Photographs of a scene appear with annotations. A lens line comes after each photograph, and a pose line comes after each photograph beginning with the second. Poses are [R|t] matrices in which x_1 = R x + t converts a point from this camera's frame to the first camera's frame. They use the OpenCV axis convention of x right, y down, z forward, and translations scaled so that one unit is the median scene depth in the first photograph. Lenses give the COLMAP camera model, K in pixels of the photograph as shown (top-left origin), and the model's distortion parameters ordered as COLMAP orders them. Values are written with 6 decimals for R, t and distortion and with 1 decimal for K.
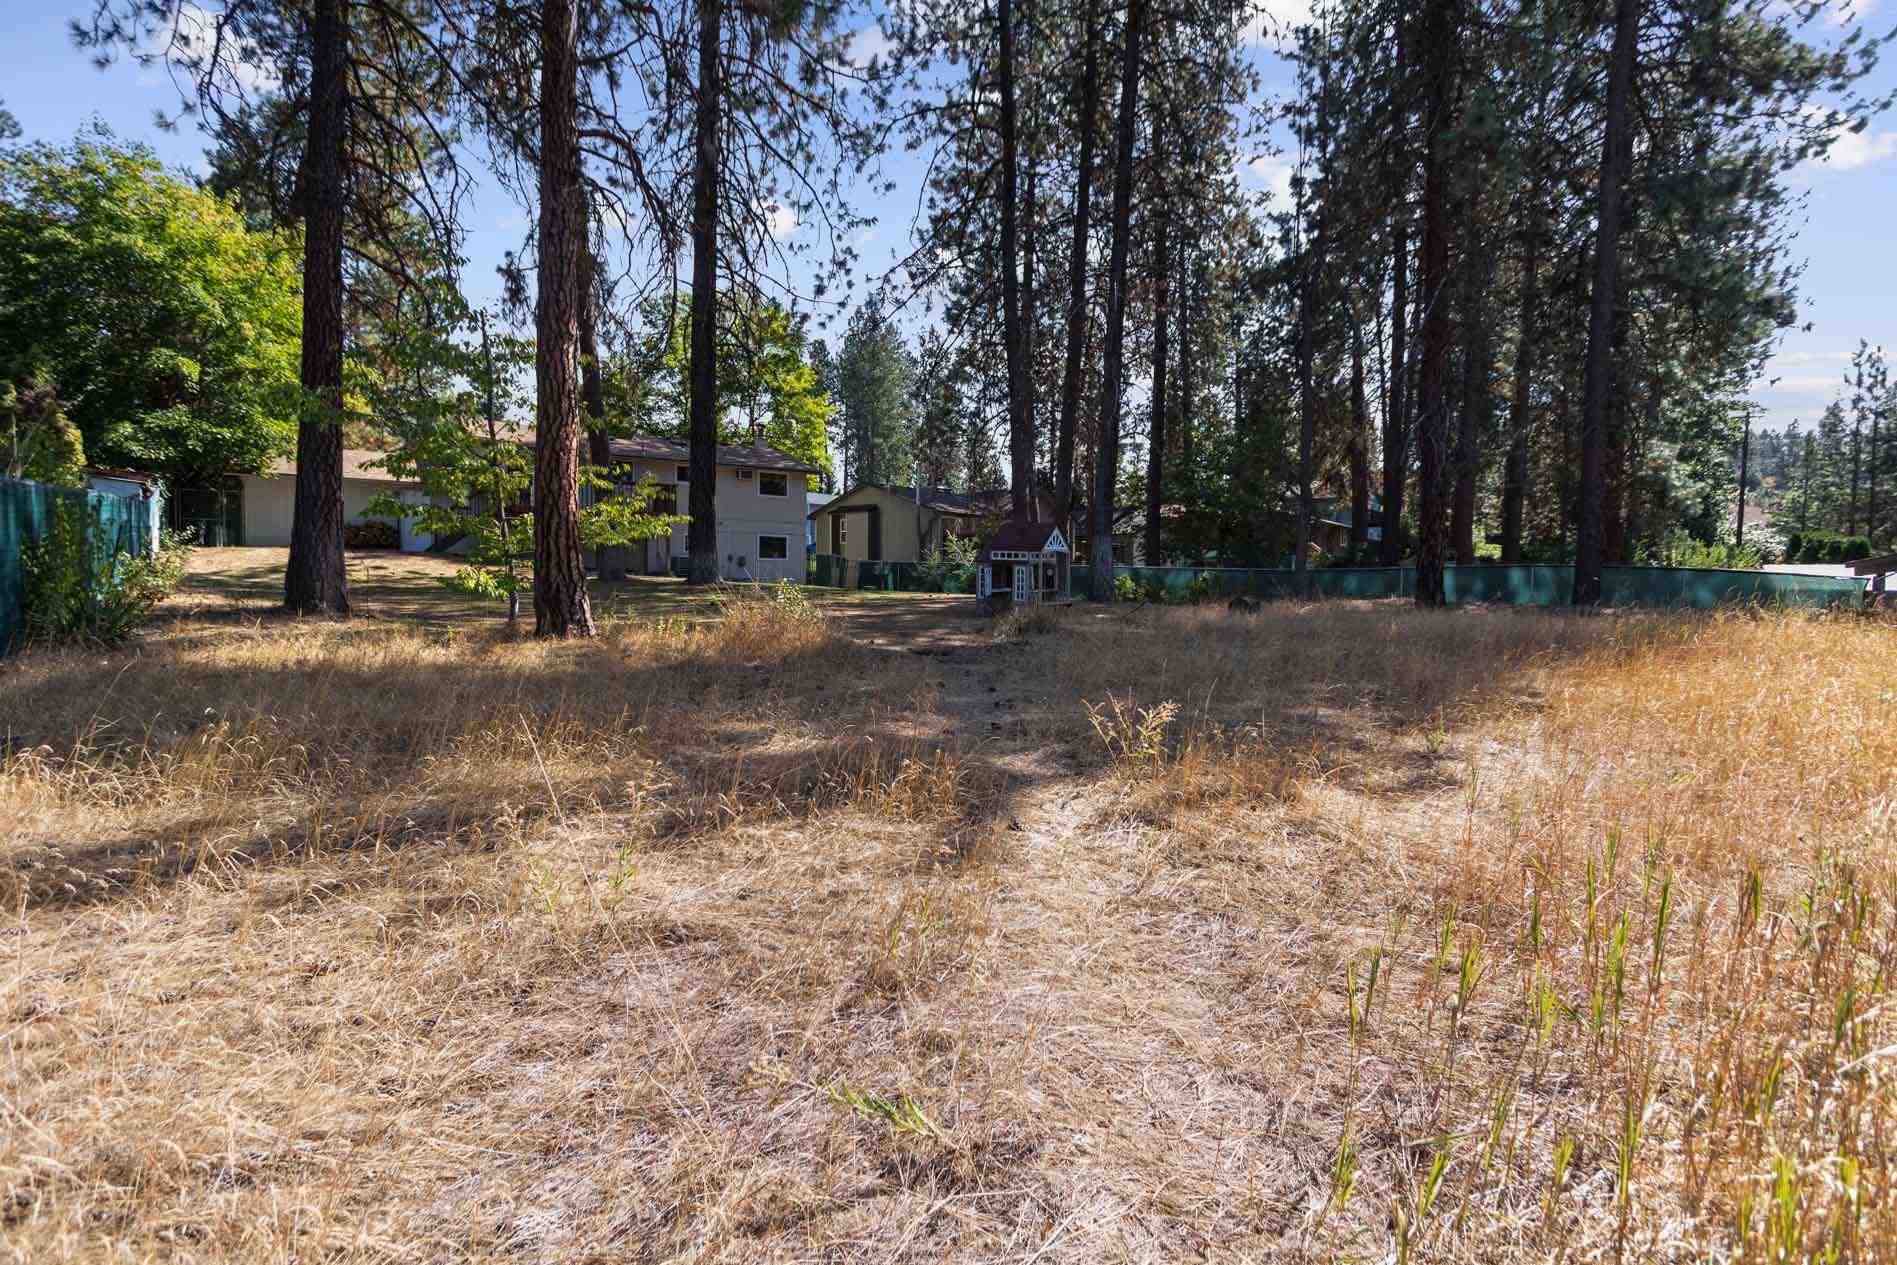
lens RADIAL K [[877.1, 0, 935.2], [0, 877.1, 643.3], [0, 0, 1]] dist [0.003729, 0.000599]
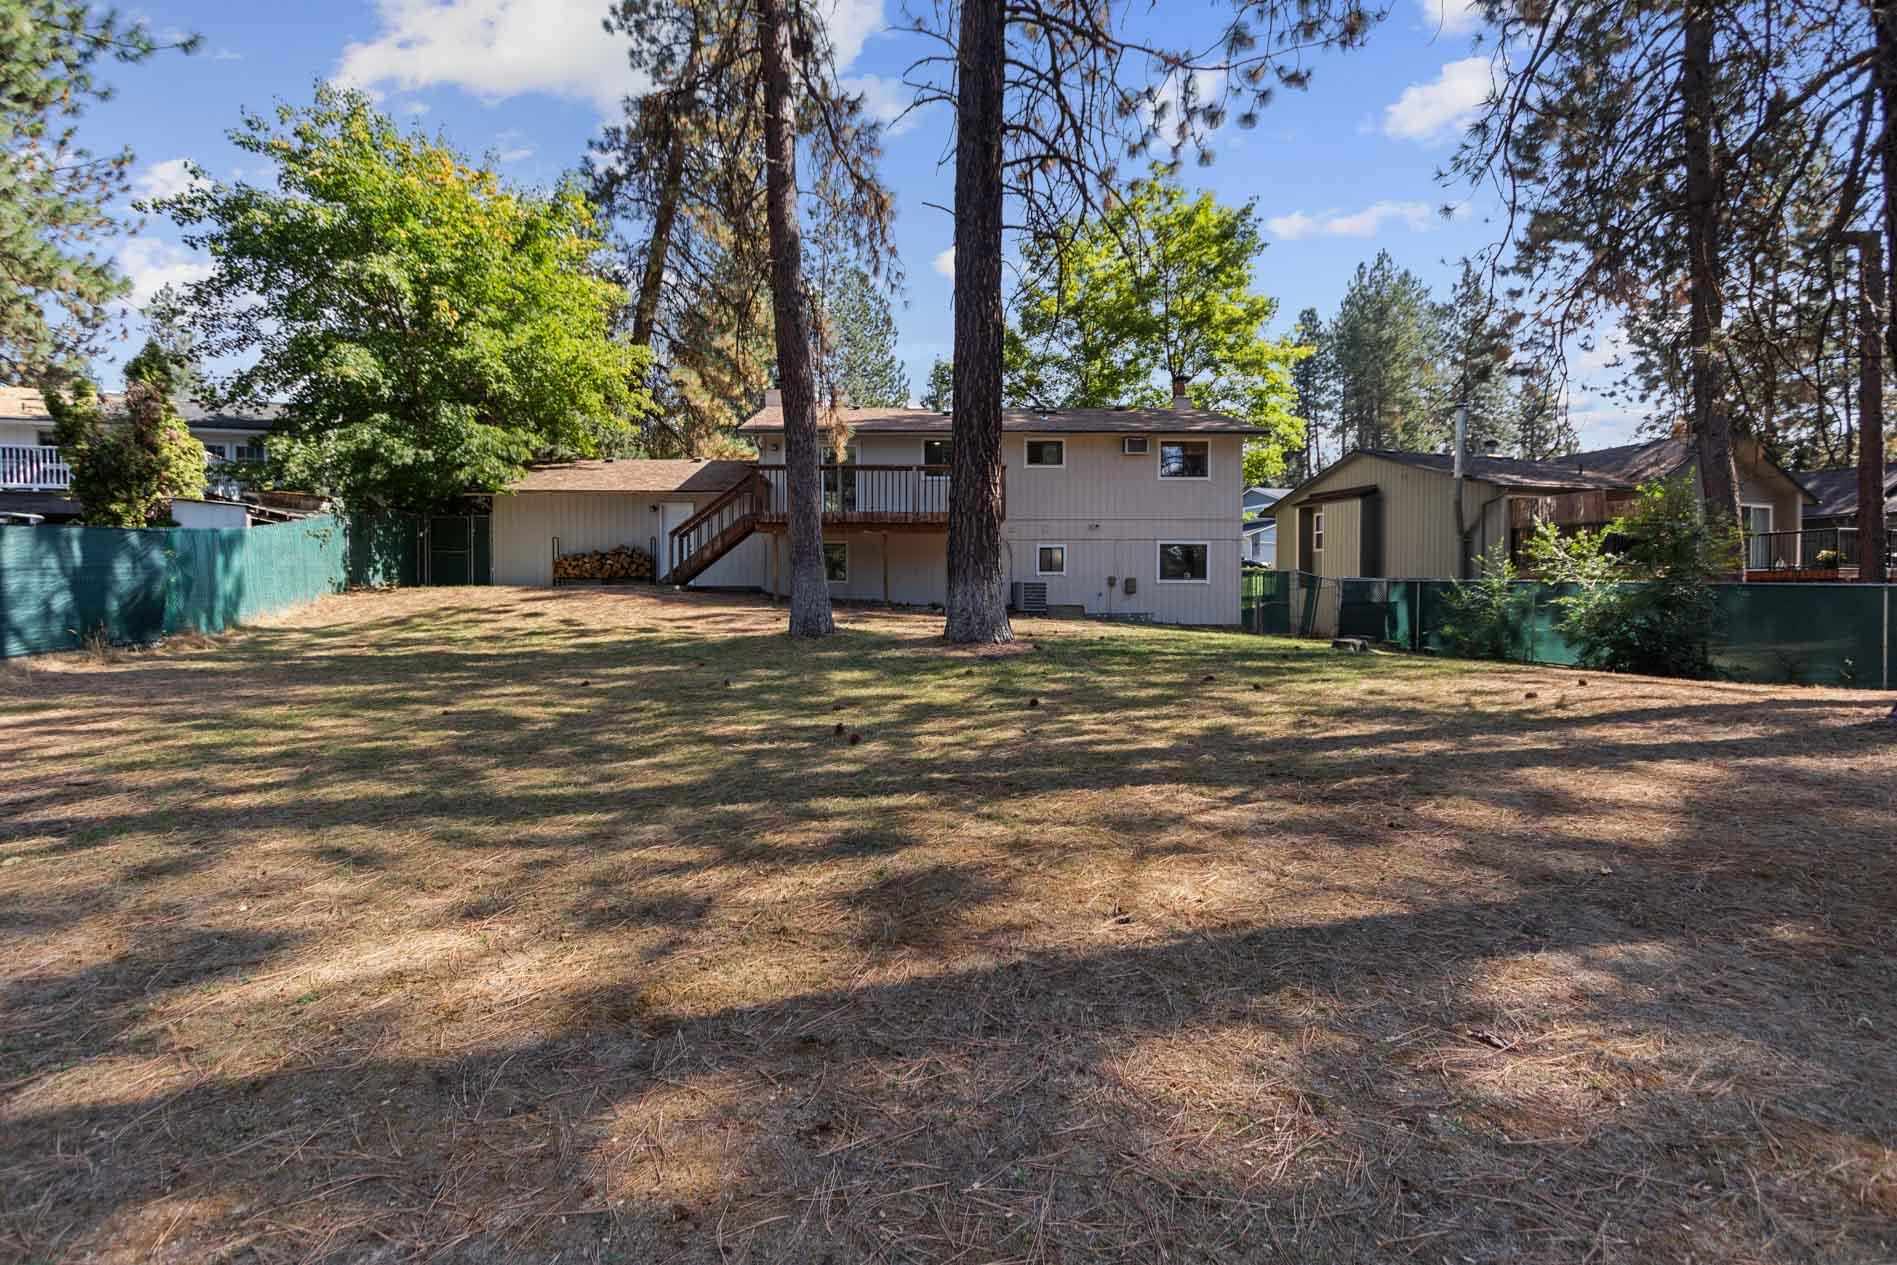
lens RADIAL K [[877.1, 0, 935.2], [0, 877.1, 643.3], [0, 0, 1]] dist [0.003729, 0.000599]
pose [[0.858155, 0.011881, -0.513252, -0.017226], [-0.023280, 0.999604, -0.015785, -0.033829], [0.512862, 0.025495, 0.858093, 0.336167]]
